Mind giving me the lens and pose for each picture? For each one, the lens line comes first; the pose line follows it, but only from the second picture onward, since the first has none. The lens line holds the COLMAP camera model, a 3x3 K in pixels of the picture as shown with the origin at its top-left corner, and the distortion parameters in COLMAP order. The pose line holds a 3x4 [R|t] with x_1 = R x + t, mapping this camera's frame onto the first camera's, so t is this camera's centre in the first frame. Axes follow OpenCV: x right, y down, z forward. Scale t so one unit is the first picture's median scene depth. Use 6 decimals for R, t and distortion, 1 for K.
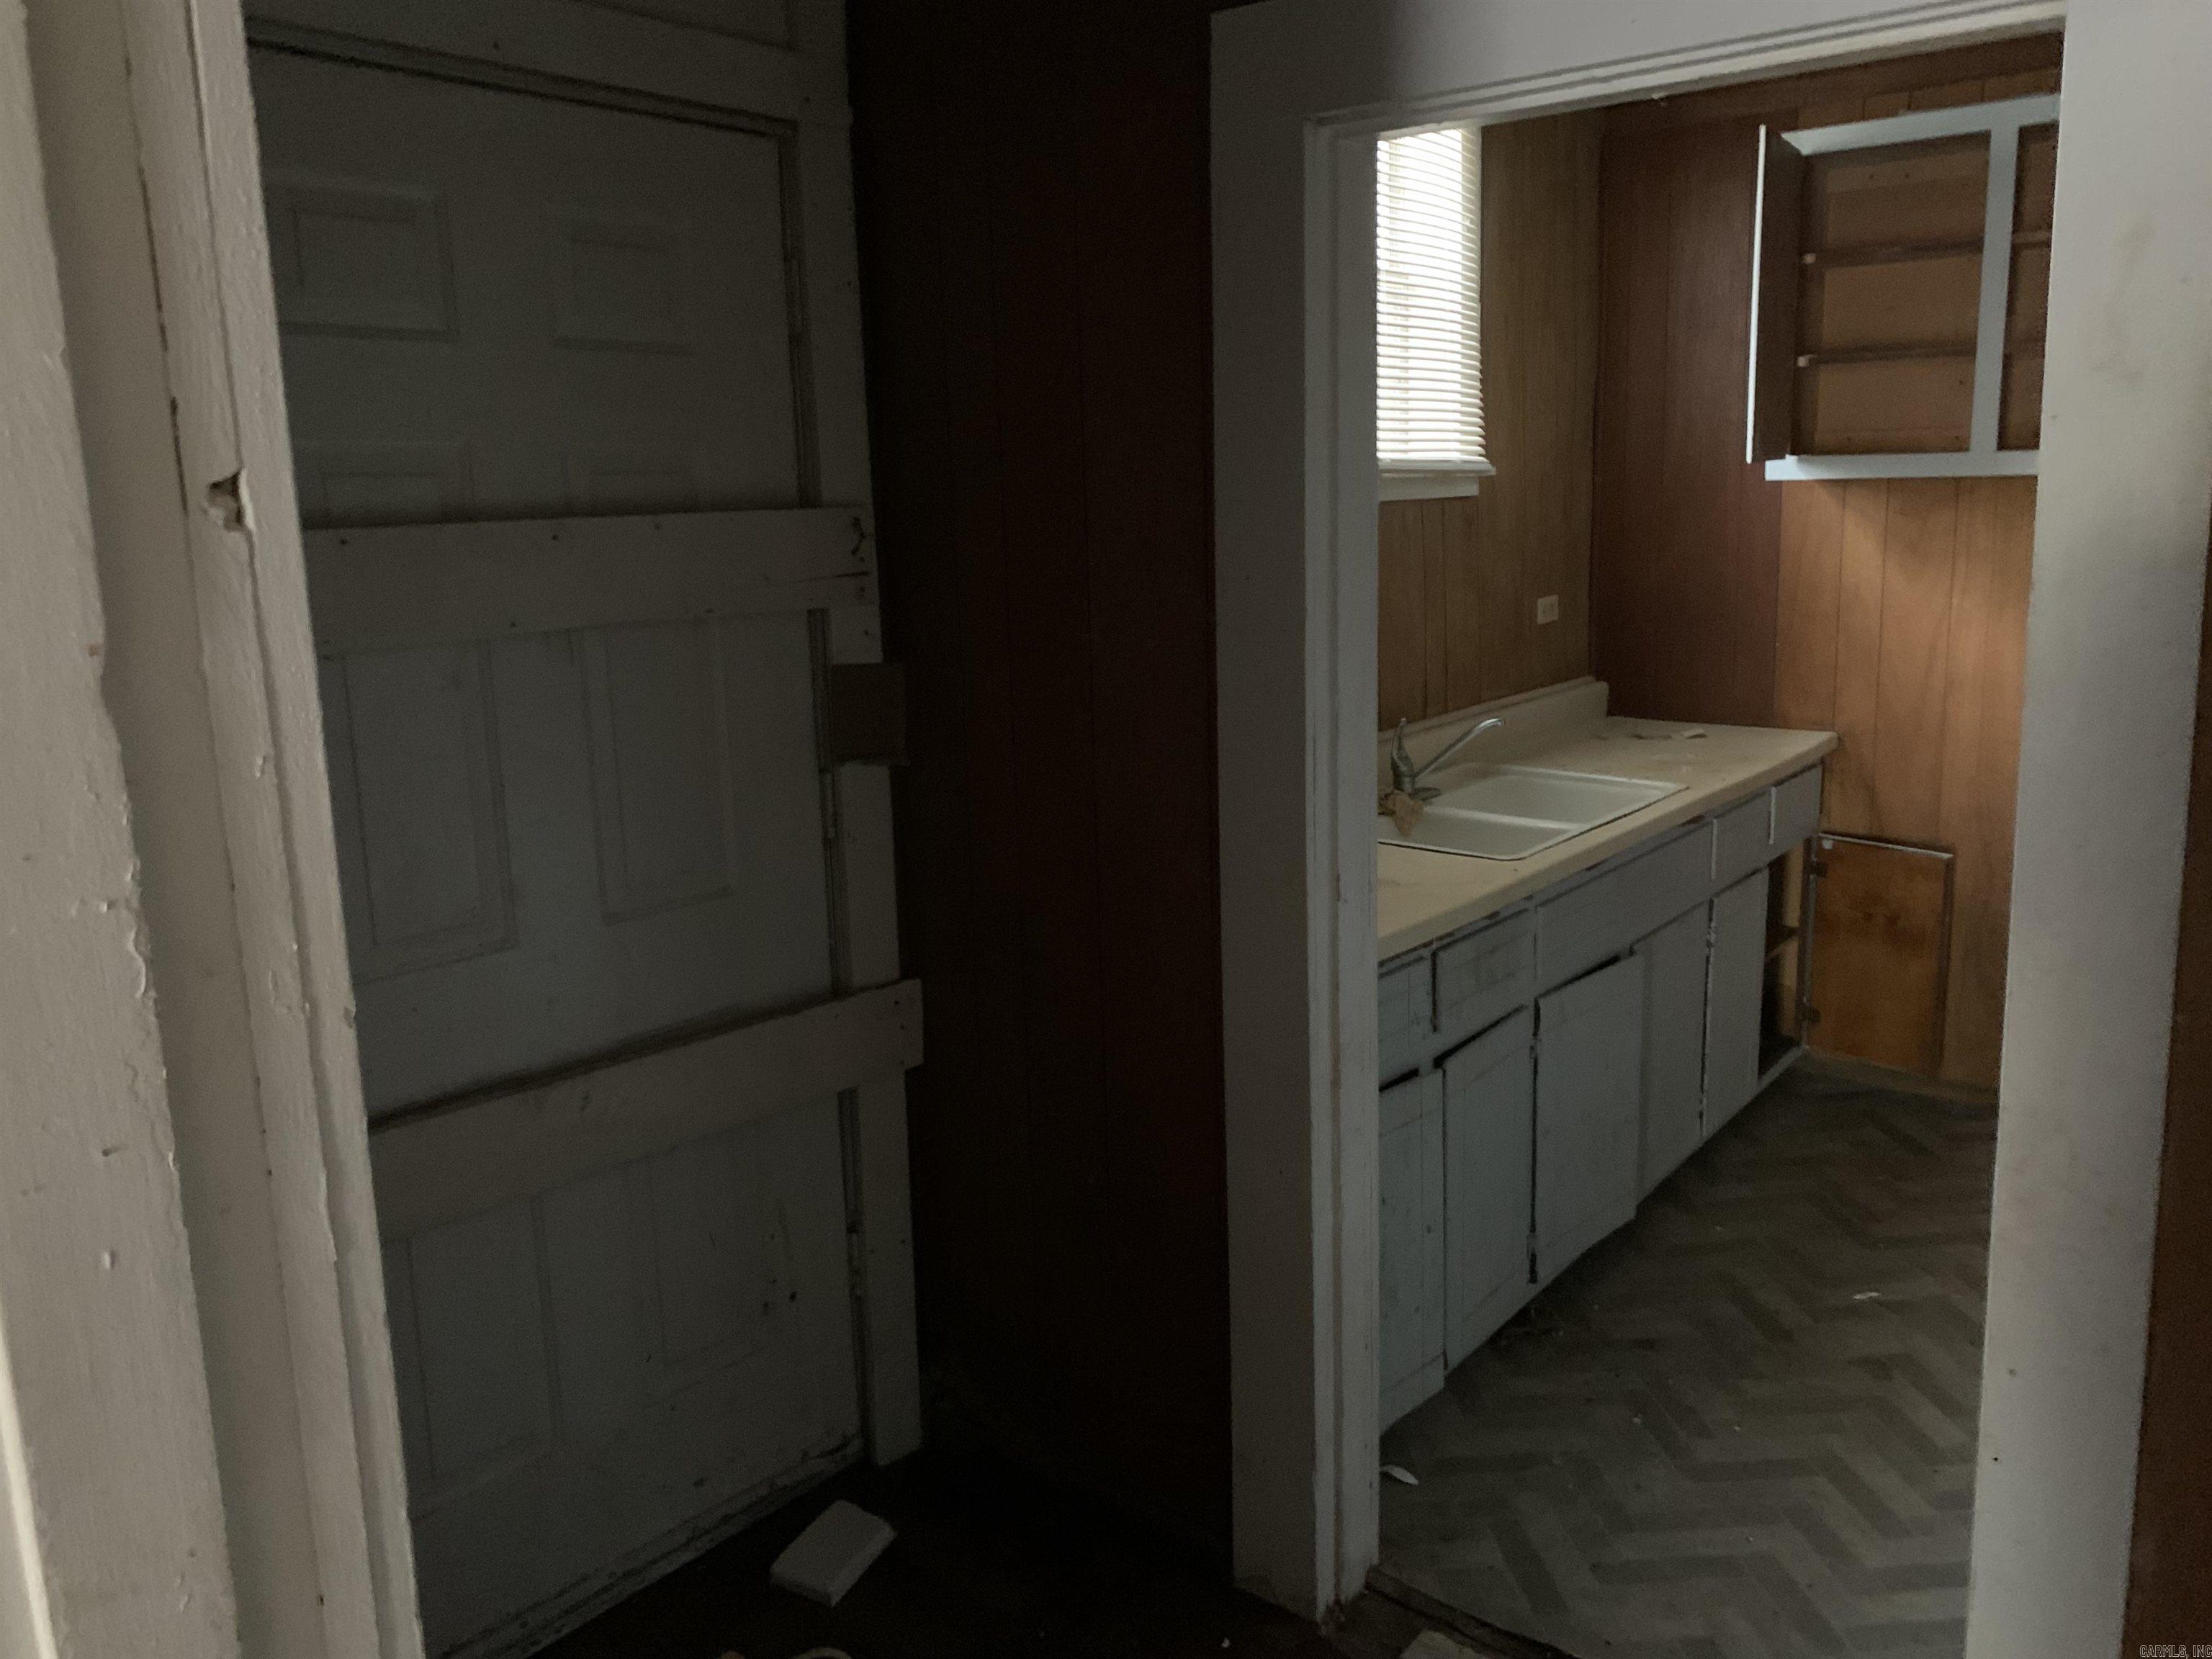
lens RADIAL K [[1687.2, 0, 1102.7], [0, 1687.2, 809.6], [0, 0, 1]] dist [0.010545, -0.006239]
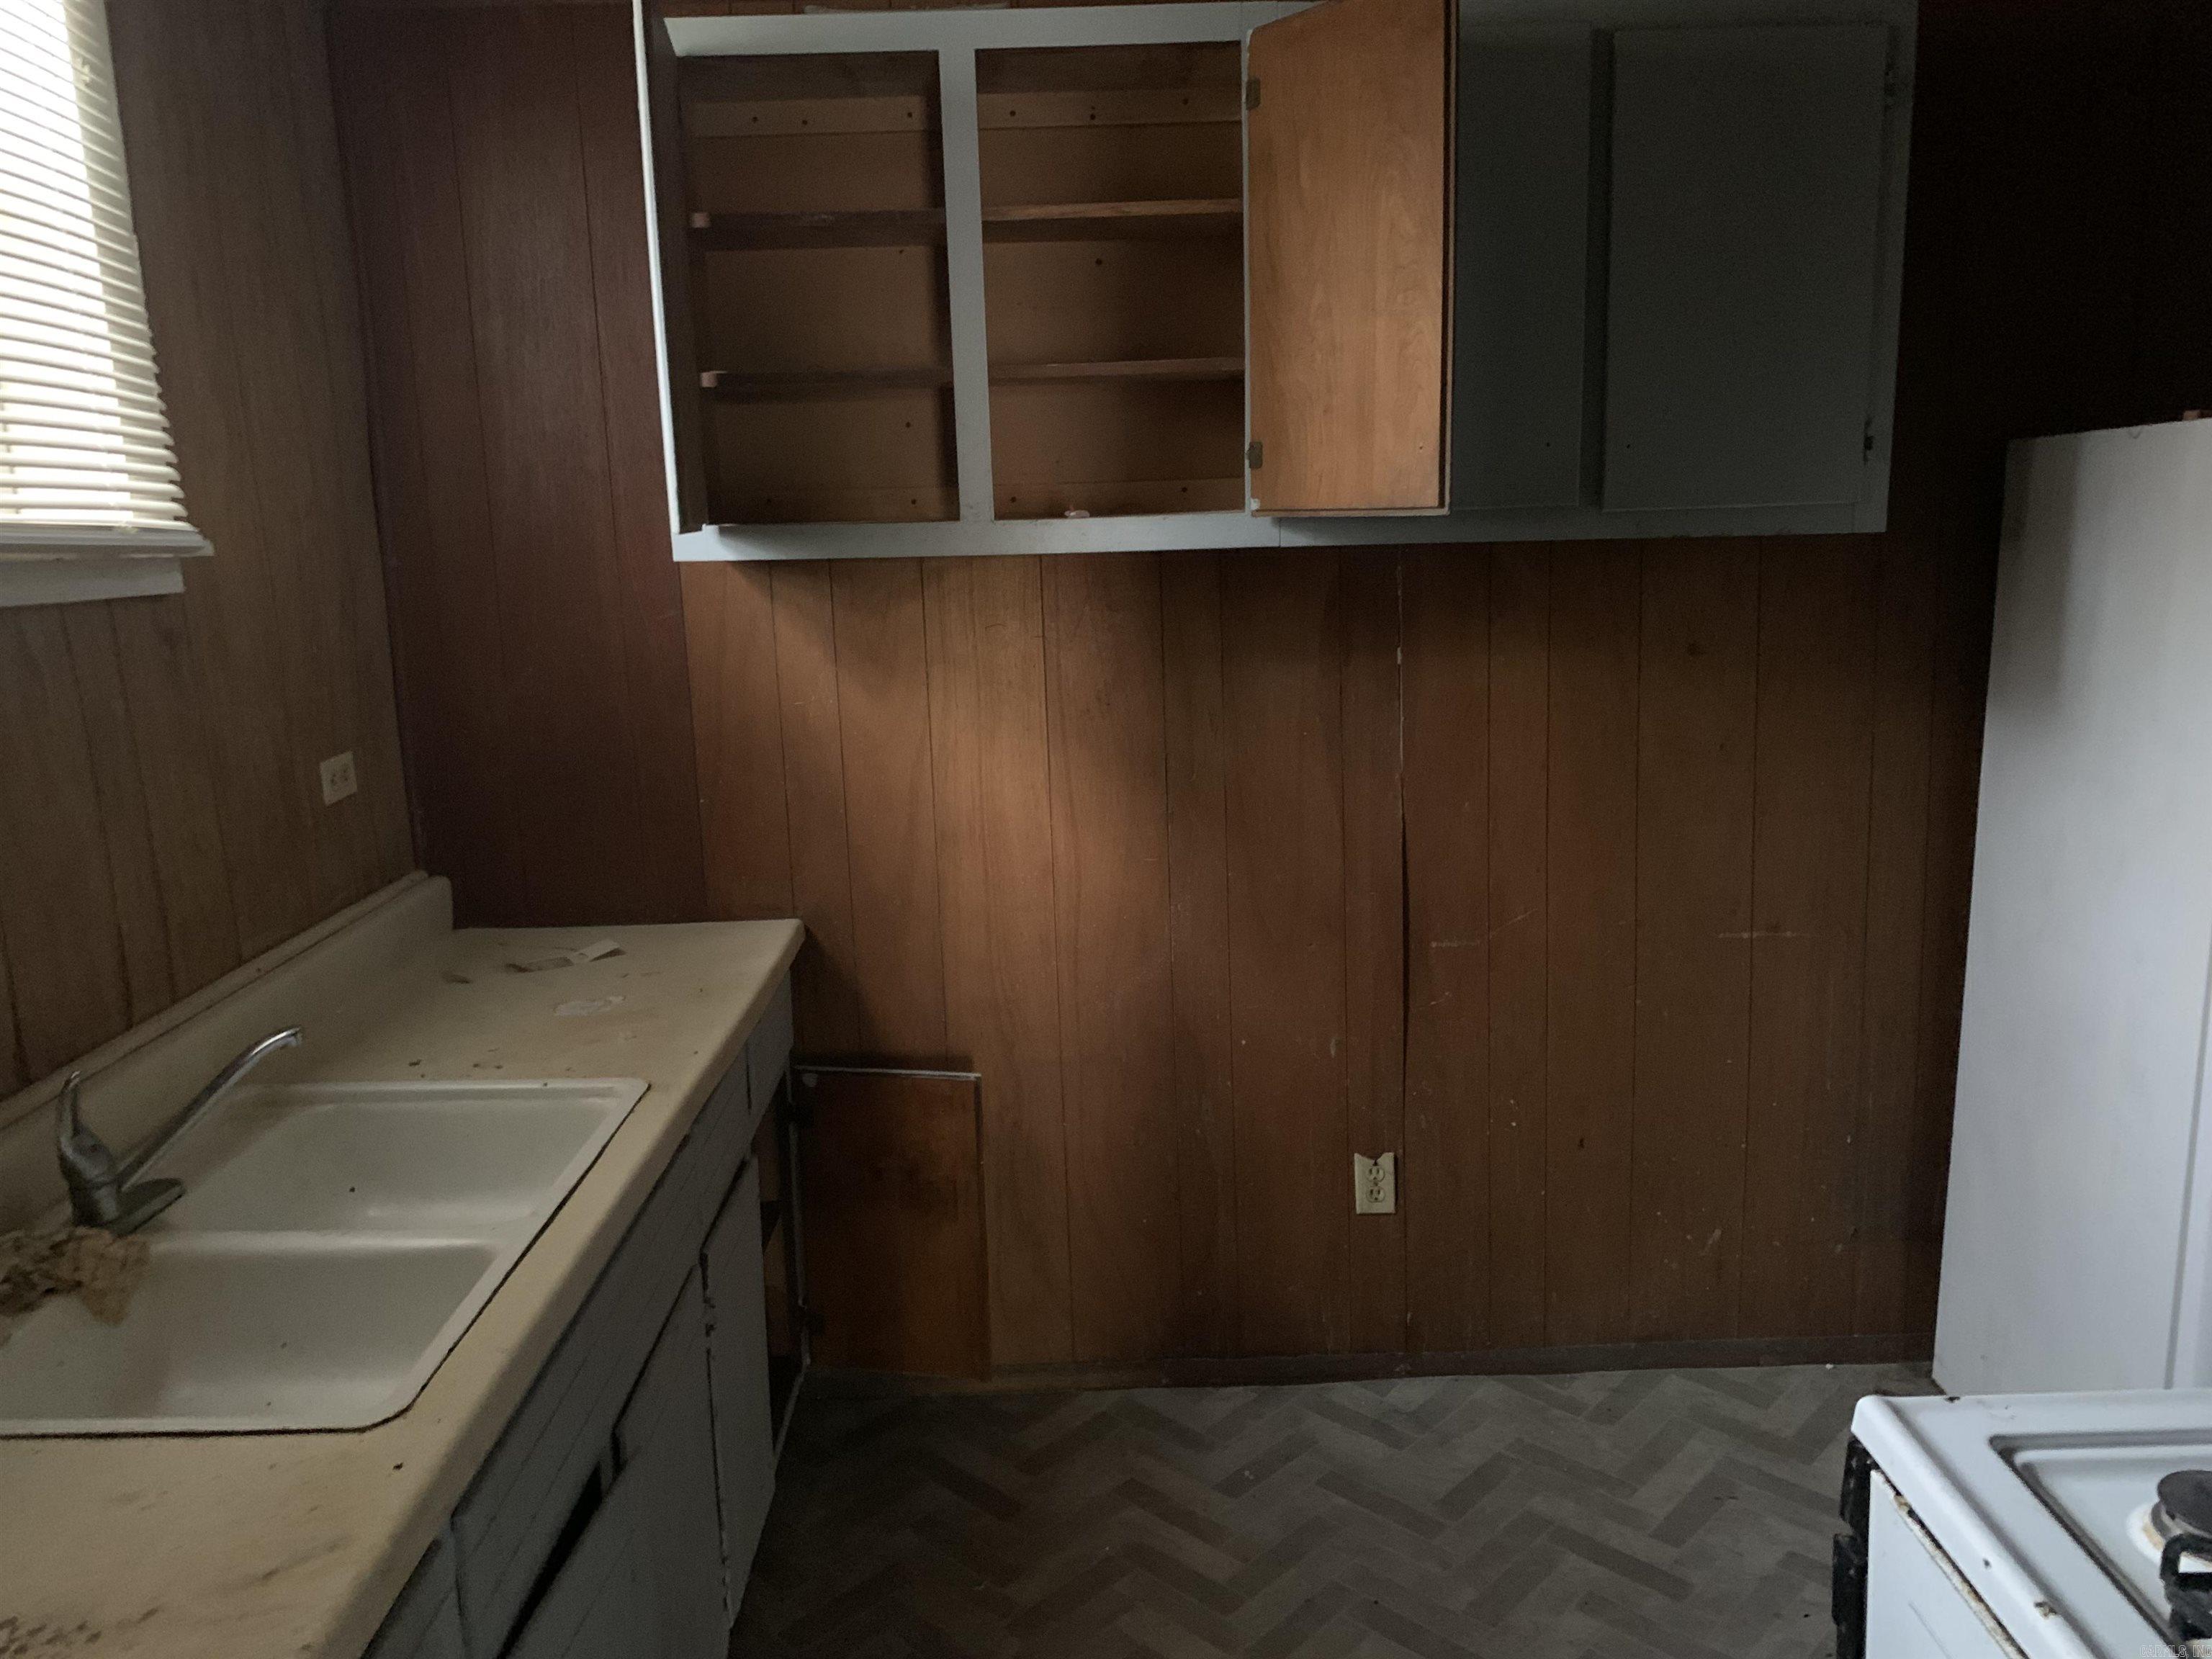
lens RADIAL K [[1681.3, 0, 1089.2], [0, 1681.3, 829.0], [0, 0, 1]] dist [0.034177, -0.004477]
pose [[0.759337, -0.109738, 0.641378, 0.086729], [0.133768, 0.990950, 0.011179, -0.079417], [-0.636800, 0.077307, 0.767144, 0.410195]]
